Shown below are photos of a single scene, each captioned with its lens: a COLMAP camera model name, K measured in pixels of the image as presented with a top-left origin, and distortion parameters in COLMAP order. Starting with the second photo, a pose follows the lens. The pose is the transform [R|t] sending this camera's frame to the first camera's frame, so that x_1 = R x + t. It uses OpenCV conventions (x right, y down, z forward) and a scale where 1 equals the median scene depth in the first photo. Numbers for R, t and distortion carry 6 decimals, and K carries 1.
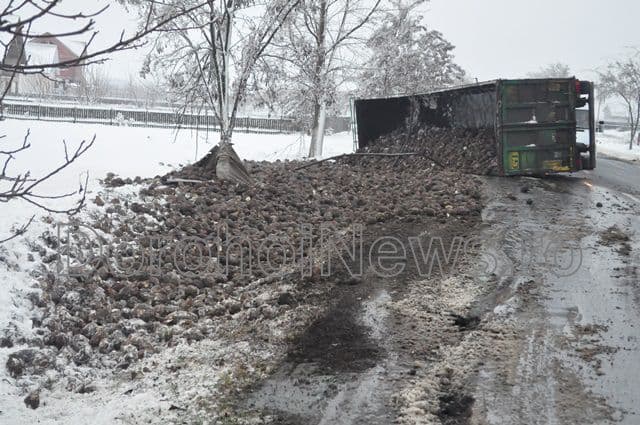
lens RADIAL K [[1170.6, 0, 316.6], [0, 1170.6, 211.3], [0, 0, 1]] dist [-0.009511, 0.000000]
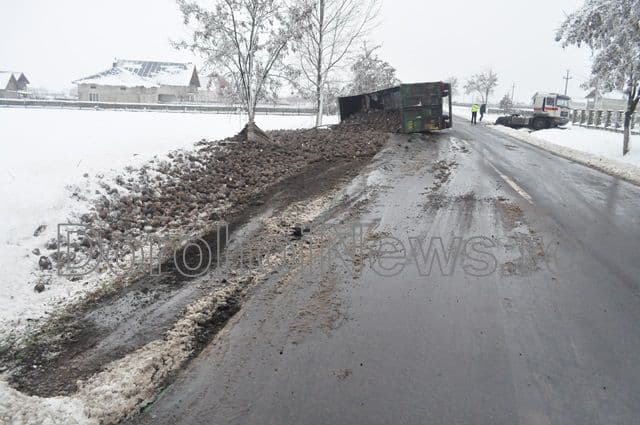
lens RADIAL K [[522.1, 0, 320.4], [0, 522.1, 217.7], [0, 0, 1]] dist [-0.012291, -0.000775]
pose [[0.998233, -0.026862, -0.053004, 0.058129], [0.033427, 0.991321, 0.127146, -0.004950], [0.049129, -0.128693, 0.990467, 0.088608]]
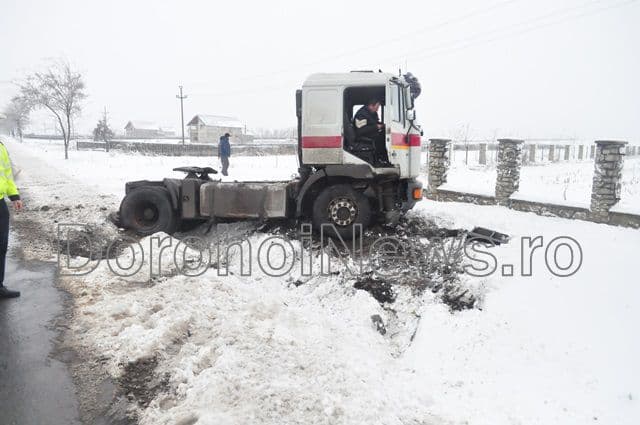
lens RADIAL K [[485.9, 0, 320.3], [0, 485.9, 221.0], [0, 0, 1]] dist [-0.014983, 0.003154]
pose [[0.751042, -0.174442, 0.636794, 0.391874], [0.106489, 0.983843, 0.143918, -0.092714], [-0.651611, -0.040277, 0.757483, 1.326918]]
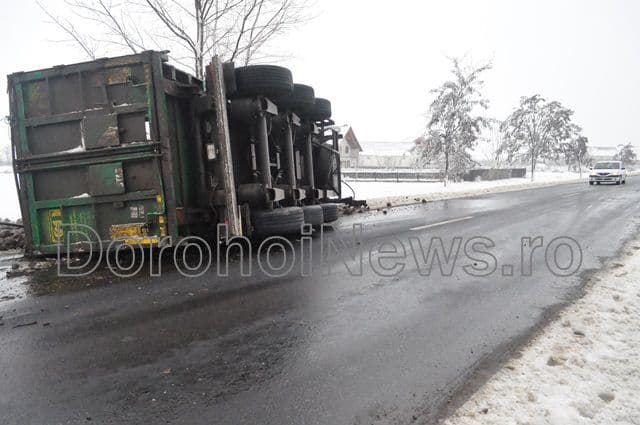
lens RADIAL K [[498.0, 0, 324.3], [0, 498.0, 214.8], [0, 0, 1]] dist [-0.011261, -0.007177]
pose [[0.859980, -0.013353, -0.510153, 0.382384], [0.009585, 0.999904, -0.010015, -0.044610], [0.510237, 0.003723, 0.860026, 0.862344]]
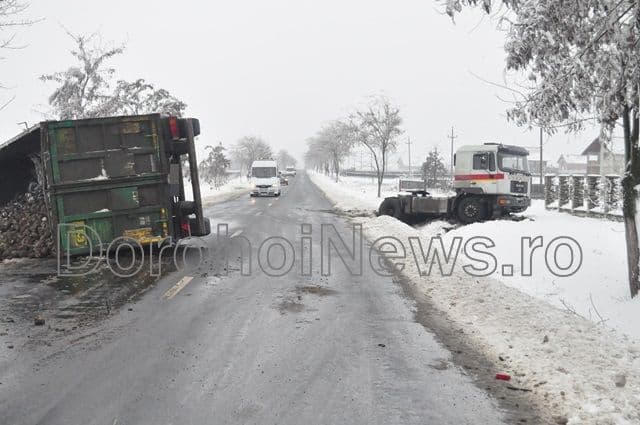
lens RADIAL K [[1023.2, 0, 345.2], [0, 1023.2, 217.8], [0, 0, 1]] dist [-0.050000, 0.000000]
pose [[0.981682, -0.074843, 0.175213, 0.217887], [0.082139, 0.996015, -0.034757, -0.018314], [-0.171913, 0.048512, 0.983917, 0.361475]]
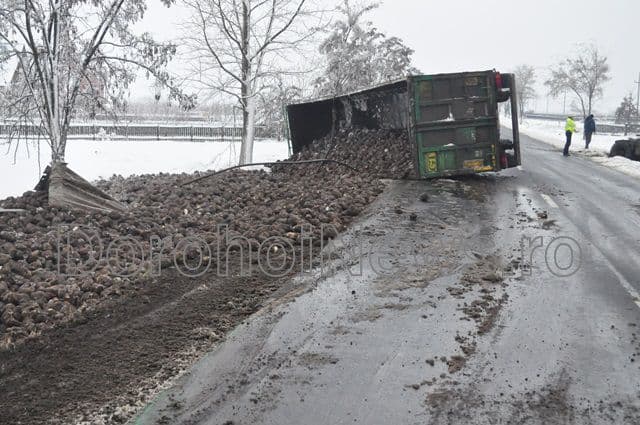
lens RADIAL K [[1000.0, 0, 323.7], [0, 1000.0, 215.4], [0, 0, 1]] dist [-0.025674, 0.000000]
pose [[0.998892, -0.046227, -0.008775, 0.087621], [0.046332, 0.998852, 0.012177, -0.014636], [0.008202, -0.012570, 0.999887, 0.202314]]
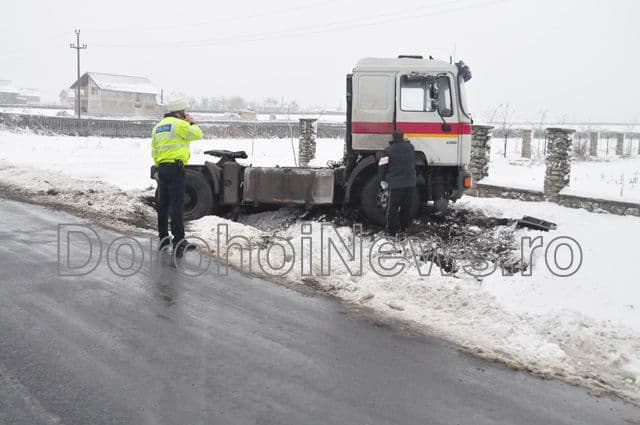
lens RADIAL K [[776.9, 0, 318.7], [0, 776.9, 228.2], [0, 0, 1]] dist [-0.022662, 0.000000]
pose [[0.709607, -0.148832, 0.688699, 0.249402], [0.082012, 0.988239, 0.129063, -0.100007], [-0.699808, -0.035102, 0.713468, 1.247477]]
